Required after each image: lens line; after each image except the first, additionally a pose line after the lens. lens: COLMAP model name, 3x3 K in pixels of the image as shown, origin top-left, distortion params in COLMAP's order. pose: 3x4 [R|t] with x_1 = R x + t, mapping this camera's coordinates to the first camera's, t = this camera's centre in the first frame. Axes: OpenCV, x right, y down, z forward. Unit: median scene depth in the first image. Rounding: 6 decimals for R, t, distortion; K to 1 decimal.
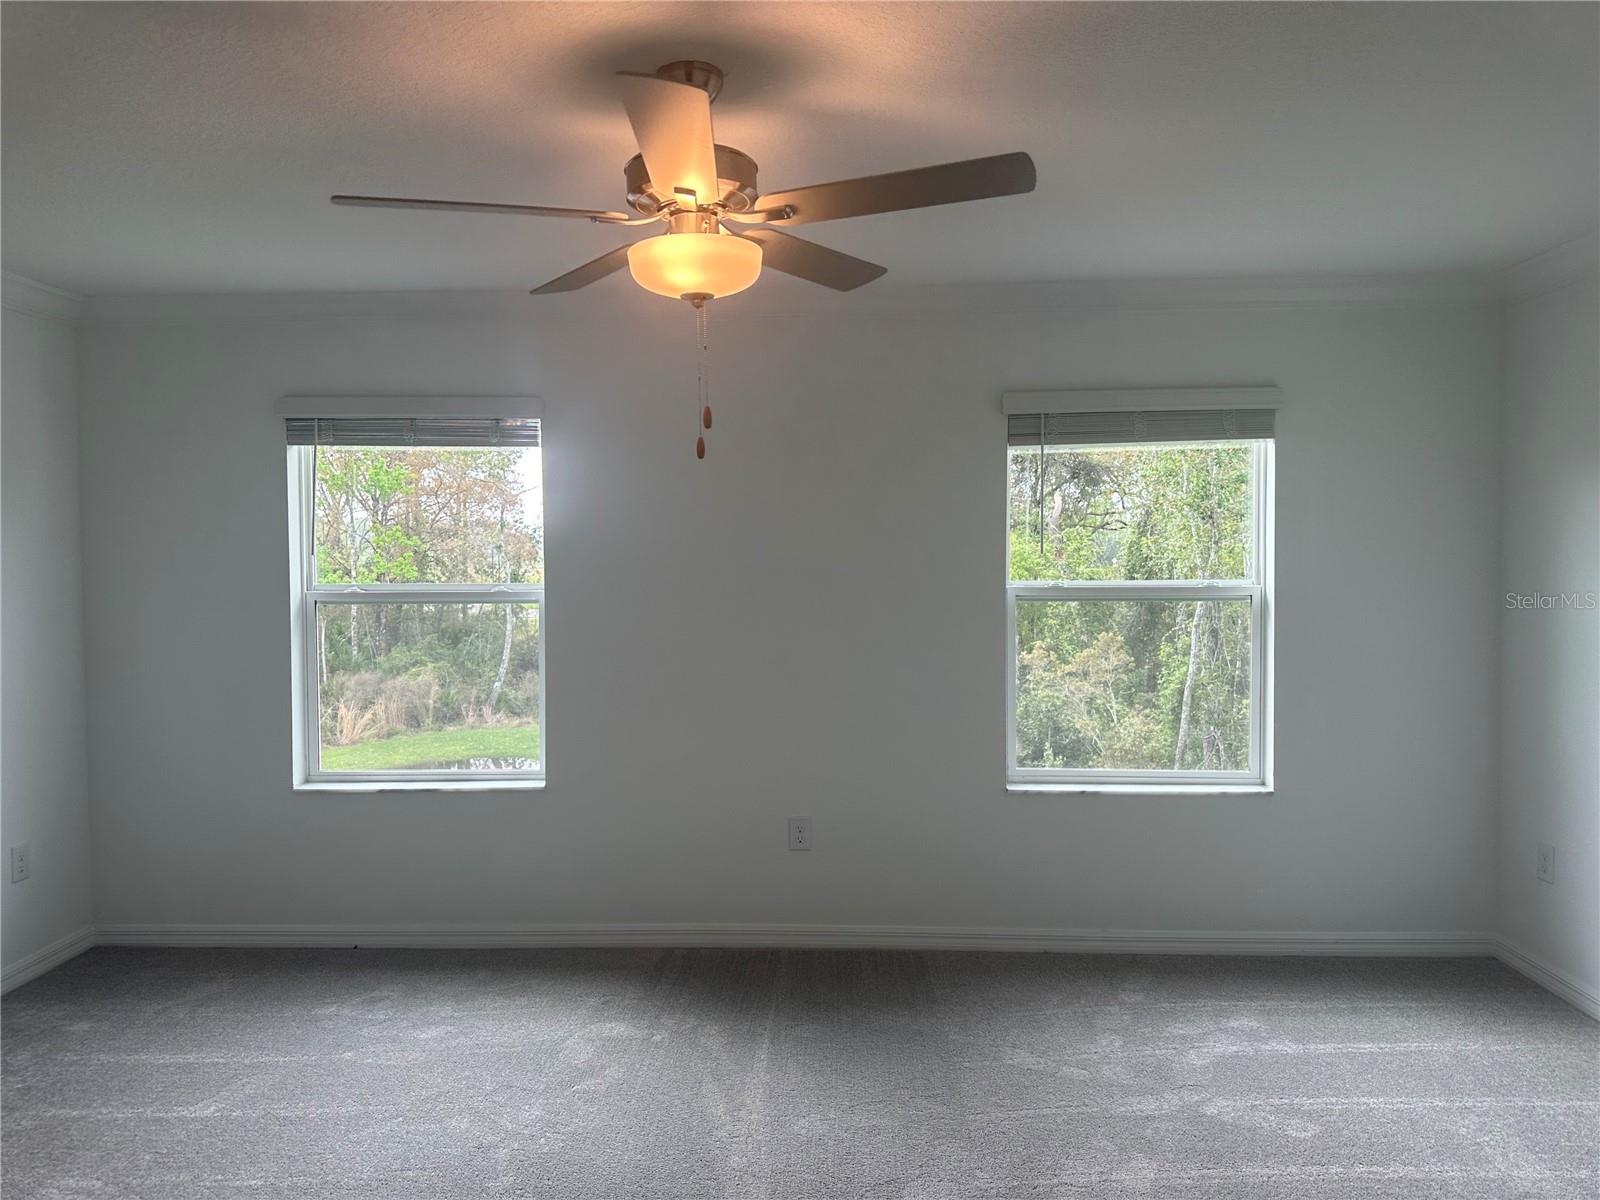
lens RADIAL K [[1129.6, 0, 802.5], [0, 1129.6, 603.5], [0, 0, 1]] dist [0.061084, -0.056098]
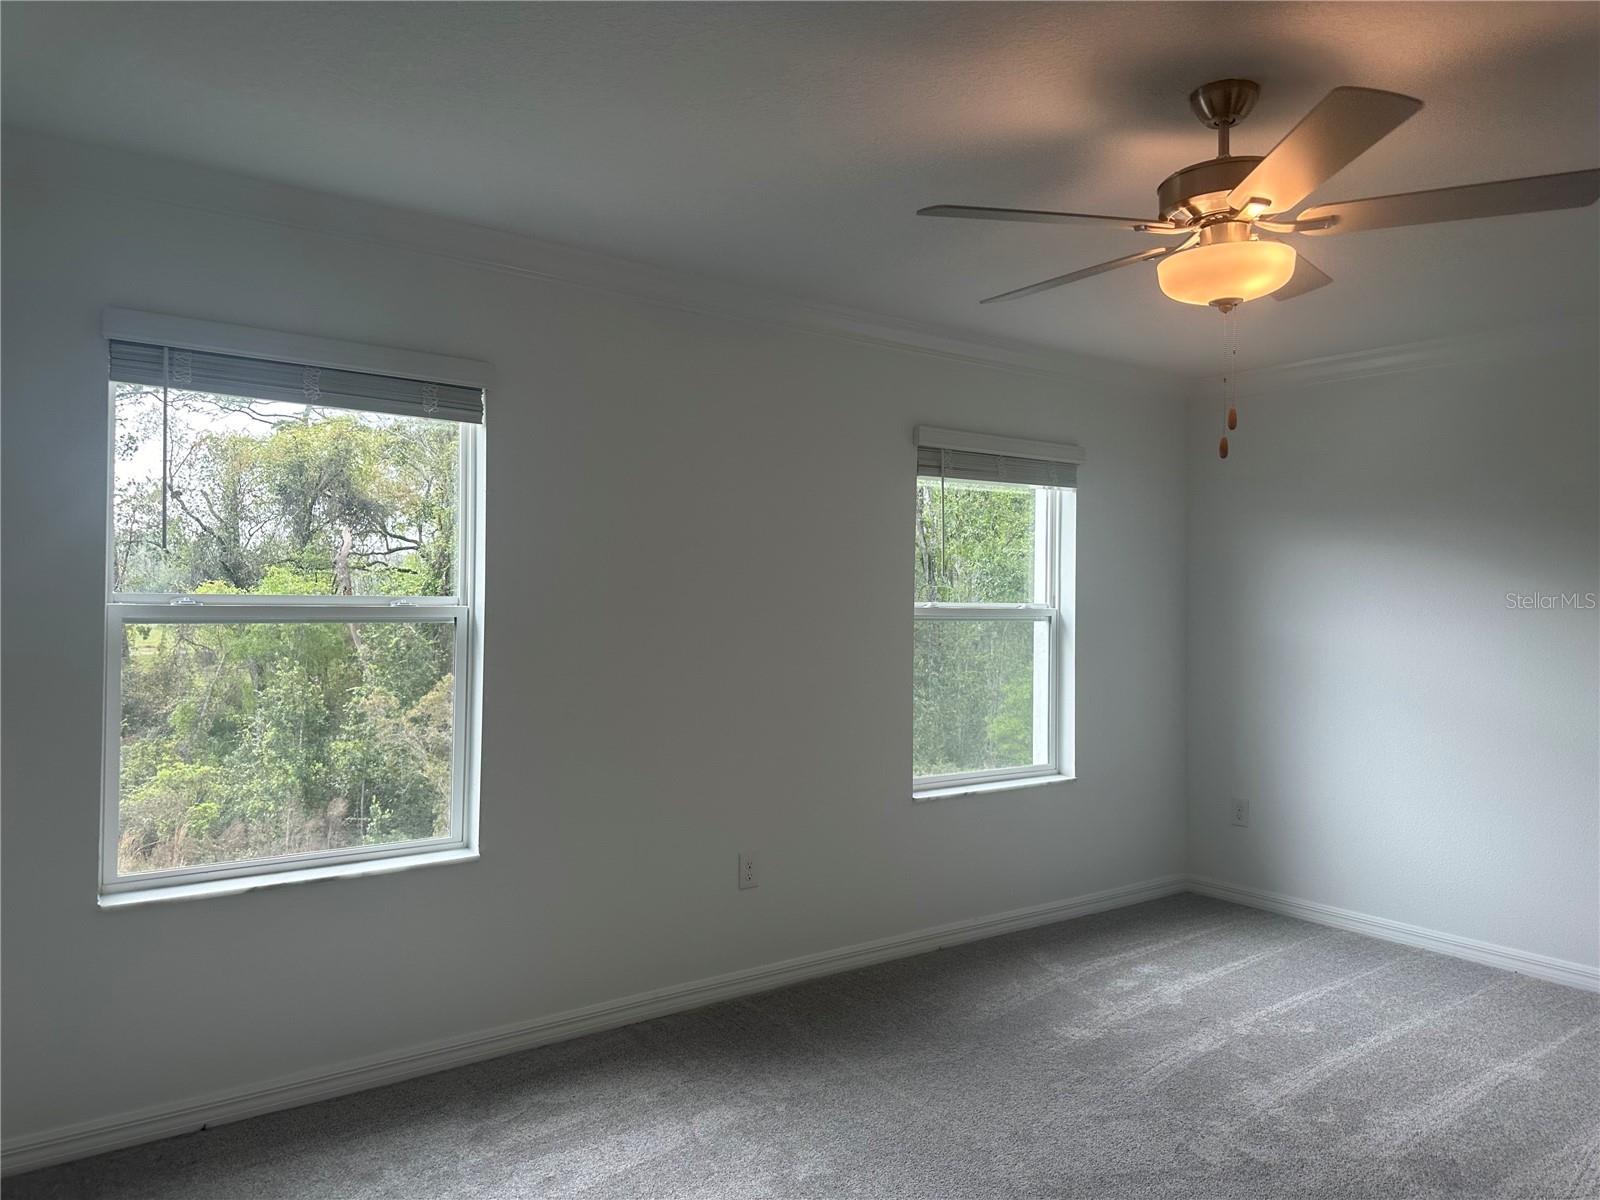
lens RADIAL K [[1129.6, 0, 798.2], [0, 1129.6, 595.8], [0, 0, 1]] dist [0.061084, -0.056098]
pose [[0.776618, 0.017795, 0.629721, -0.579195], [0.012528, 0.998967, -0.043679, 0.020587], [-0.629847, 0.041812, 0.775593, 0.248805]]
